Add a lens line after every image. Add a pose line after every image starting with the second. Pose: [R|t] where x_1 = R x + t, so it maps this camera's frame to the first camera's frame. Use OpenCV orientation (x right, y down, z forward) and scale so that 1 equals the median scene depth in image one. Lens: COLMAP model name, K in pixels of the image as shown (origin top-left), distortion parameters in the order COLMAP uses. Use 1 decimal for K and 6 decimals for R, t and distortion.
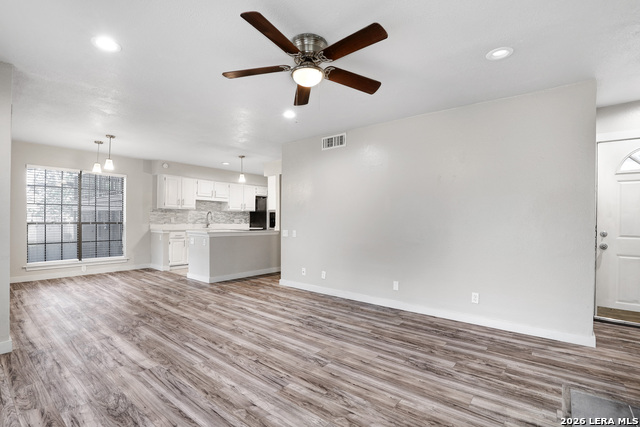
lens RADIAL K [[308.2, 0, 320.0], [0, 308.2, 213.5], [0, 0, 1]] dist [-0.000221, 0.000271]
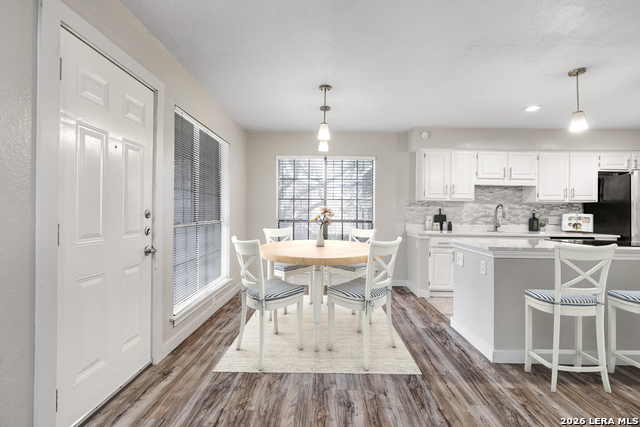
lens RADIAL K [[305.1, 0, 319.8], [0, 305.1, 217.1], [0, 0, 1]] dist [-0.000338, 0.000096]
pose [[0.627647, 0.001790, -0.778496, -0.123432], [0.011734, 0.999862, 0.011760, 0.008262], [0.778410, -0.016516, 0.627539, 0.376300]]
